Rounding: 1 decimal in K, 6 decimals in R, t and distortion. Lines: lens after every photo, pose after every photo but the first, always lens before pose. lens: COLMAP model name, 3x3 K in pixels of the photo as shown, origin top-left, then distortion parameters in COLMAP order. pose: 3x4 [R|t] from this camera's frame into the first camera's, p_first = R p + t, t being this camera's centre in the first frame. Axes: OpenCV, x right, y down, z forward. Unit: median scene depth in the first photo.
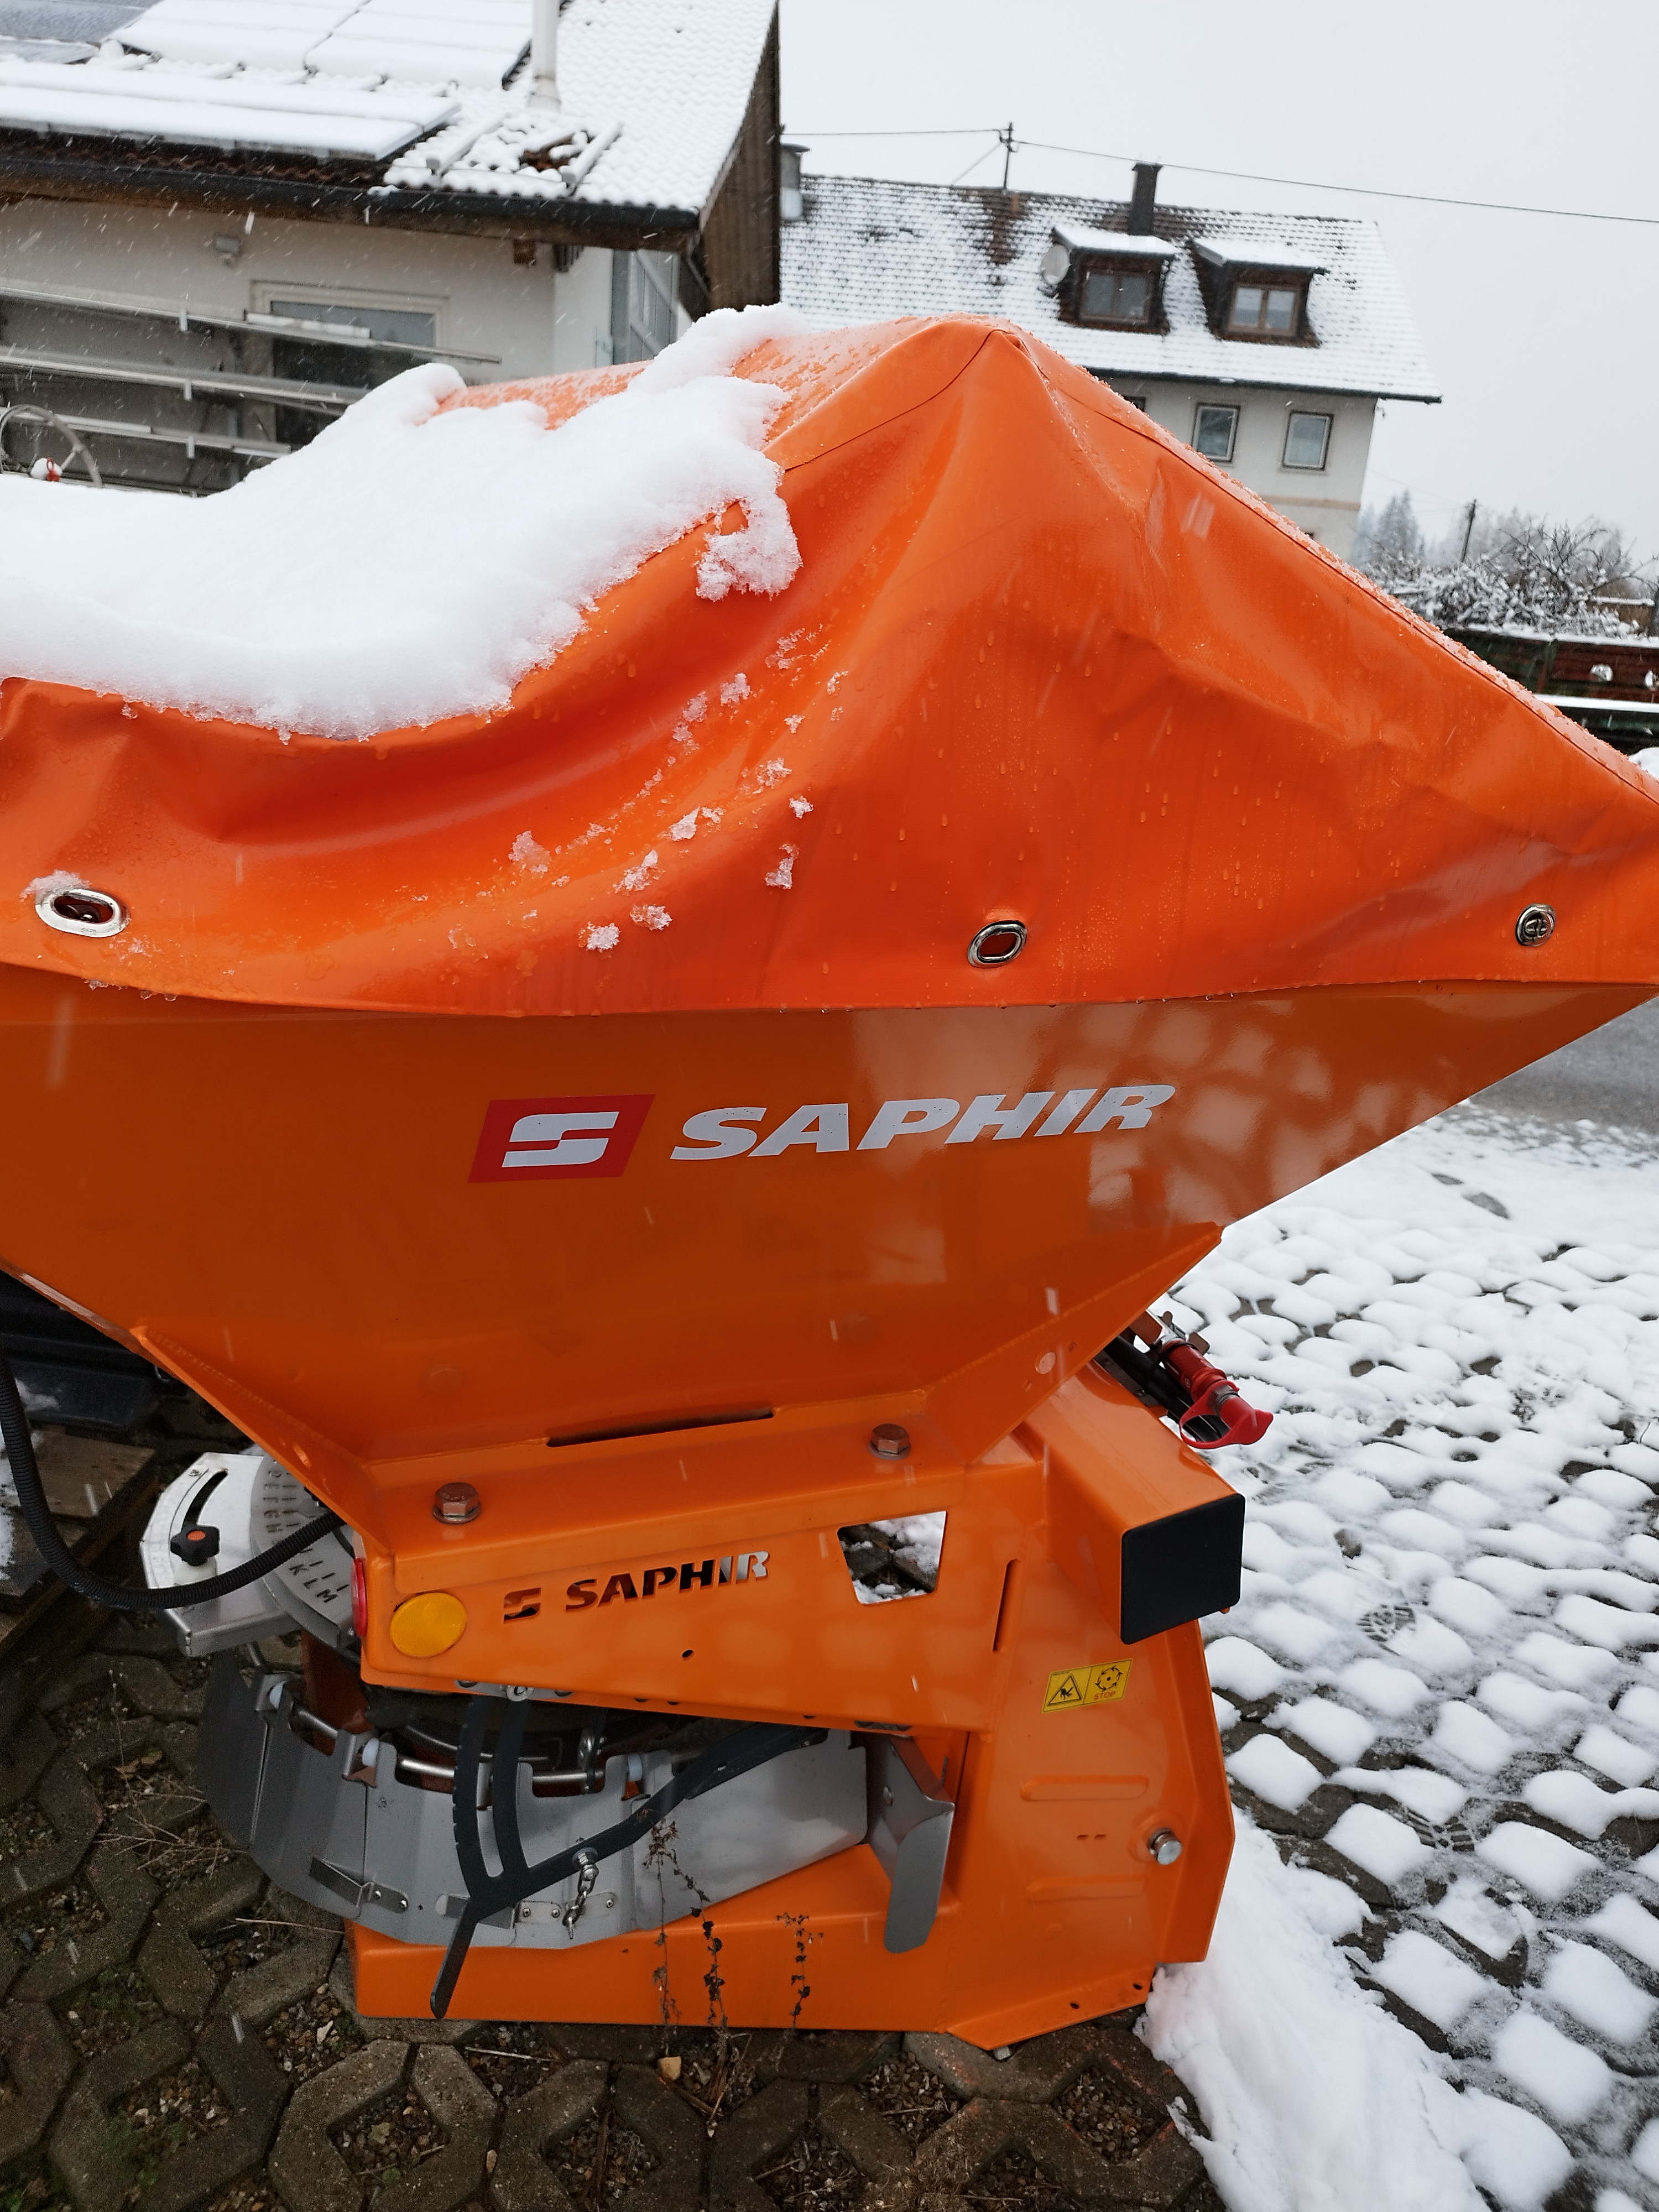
lens RADIAL K [[1524.3, 0, 842.1], [0, 1524.3, 1099.2], [0, 0, 1]] dist [0.009804, -0.004500]
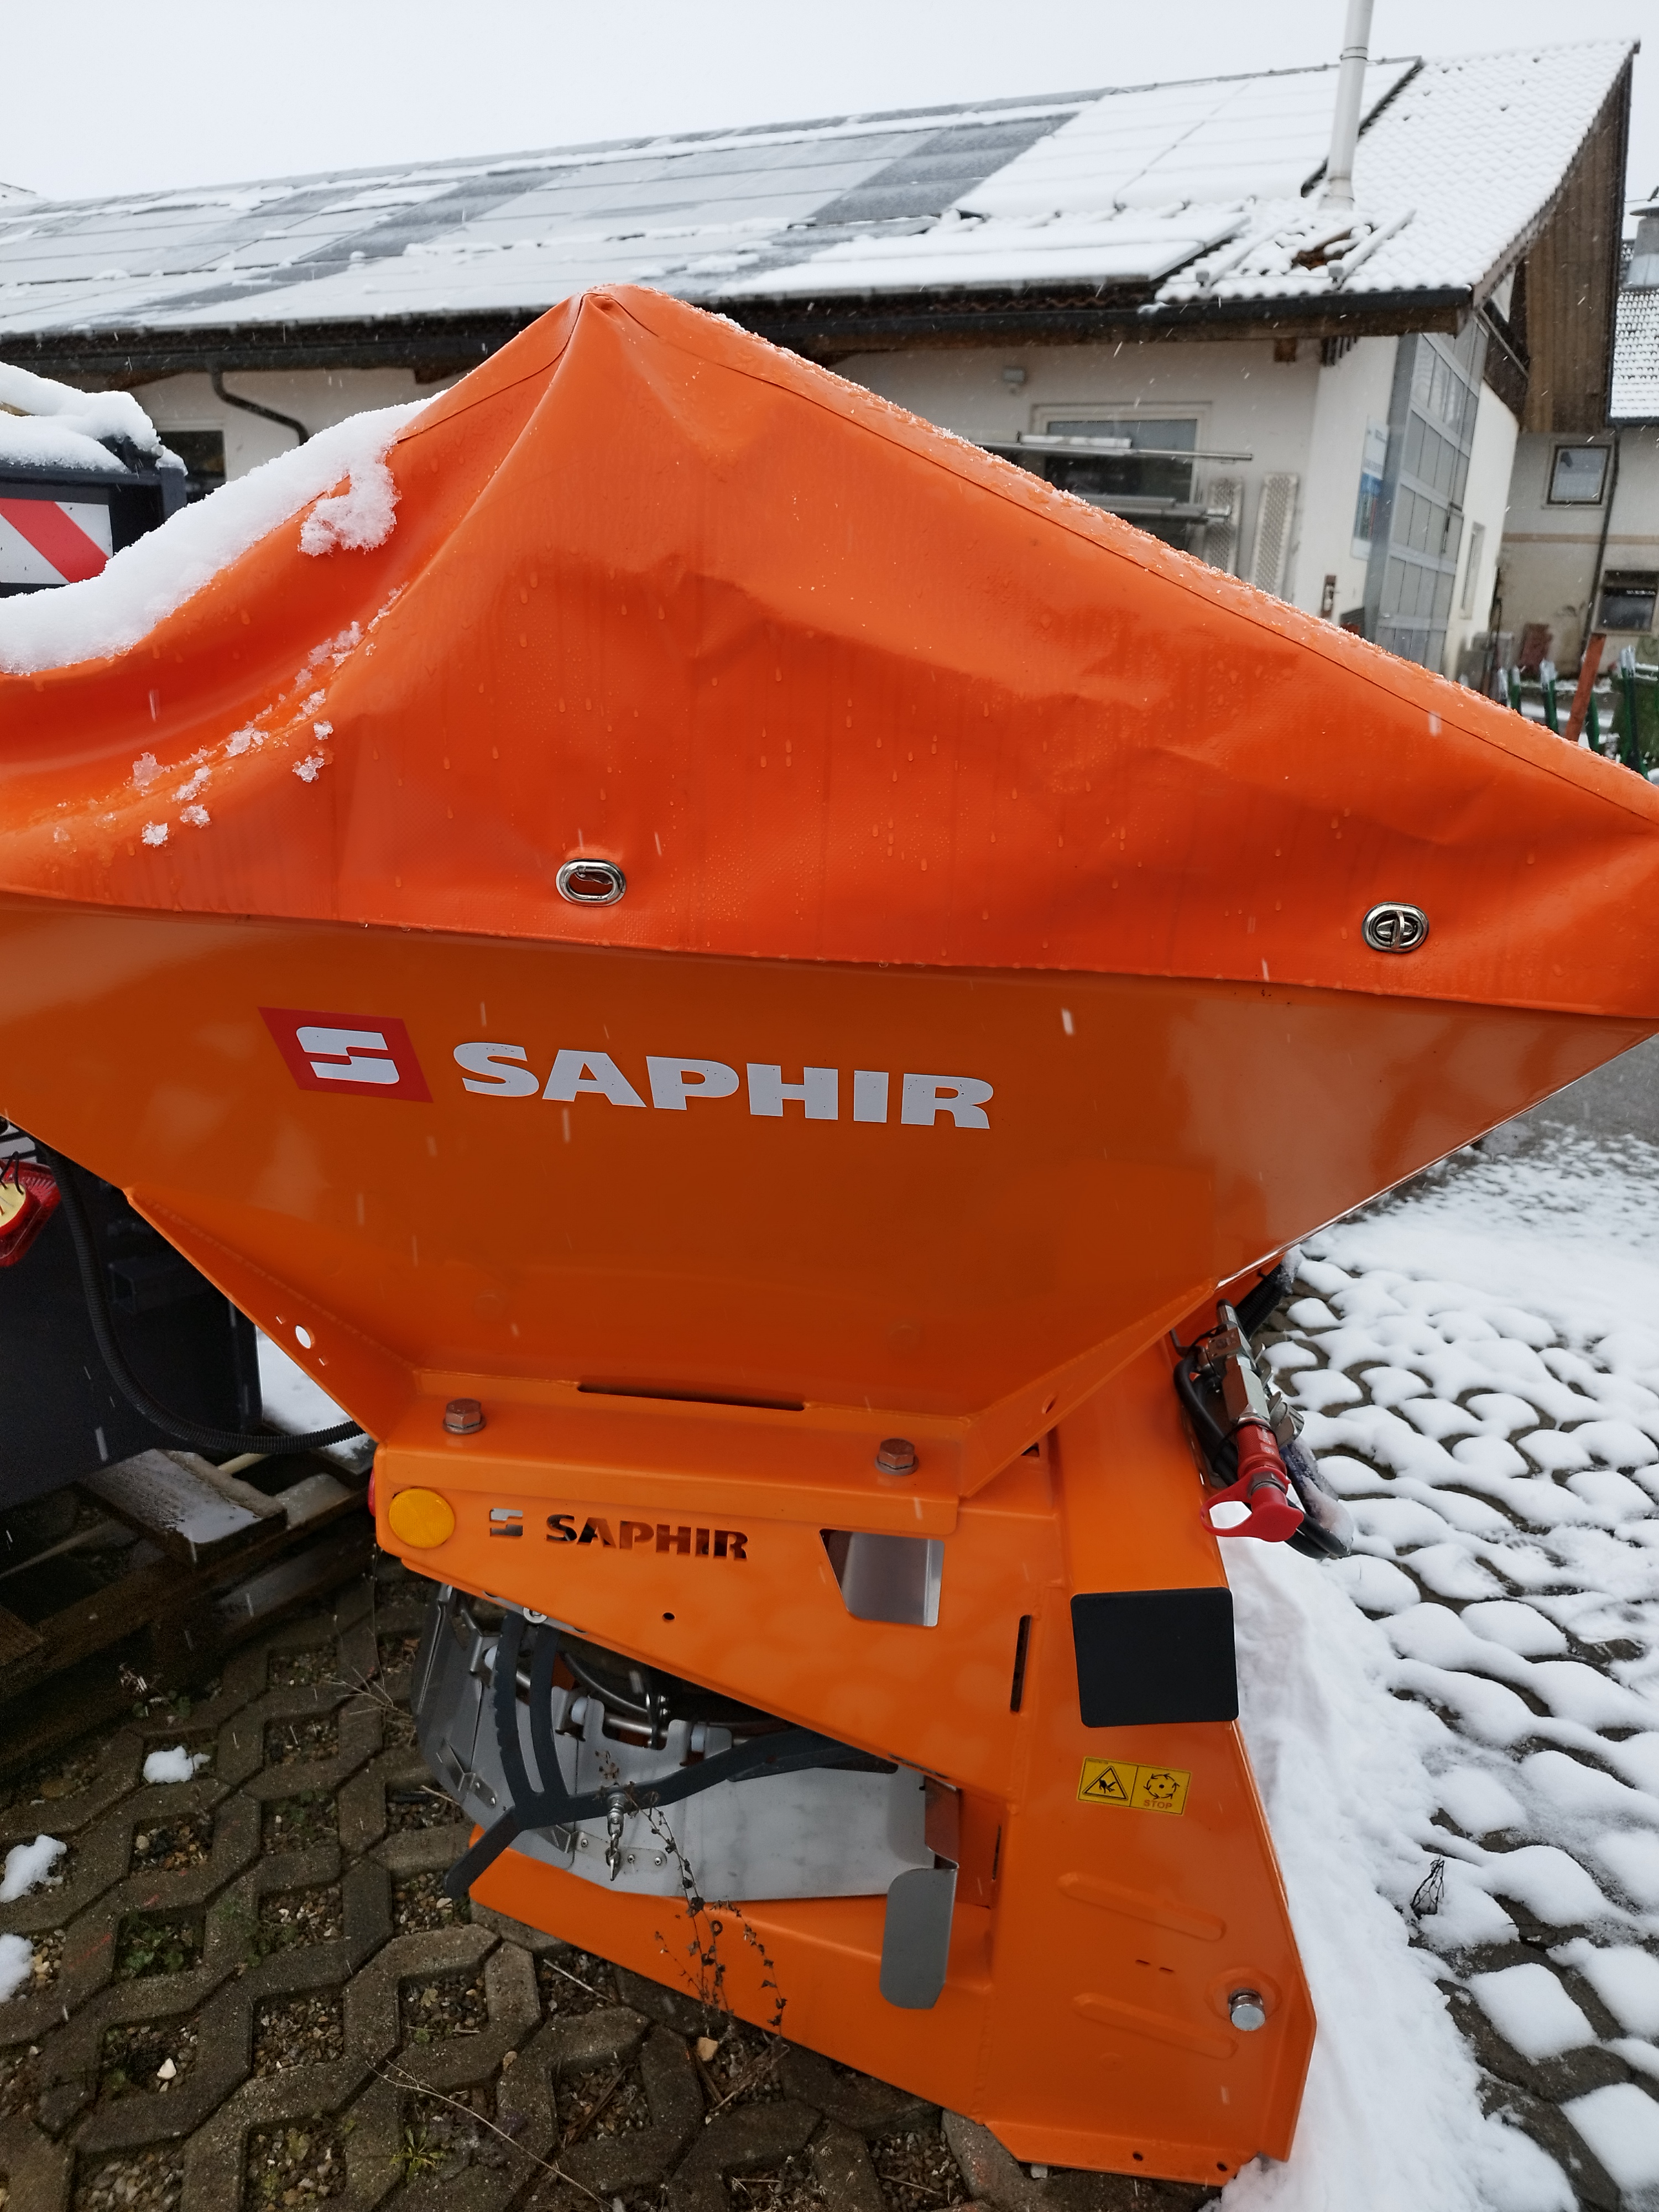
lens RADIAL K [[1524.3, 0, 847.6], [0, 1524.3, 1102.3], [0, 0, 1]] dist [0.009804, -0.004500]
pose [[0.897780, 0.098330, -0.429327, 0.355383], [-0.121268, 0.992271, -0.026326, 0.025598], [0.423420, 0.075698, 0.902765, 0.077580]]
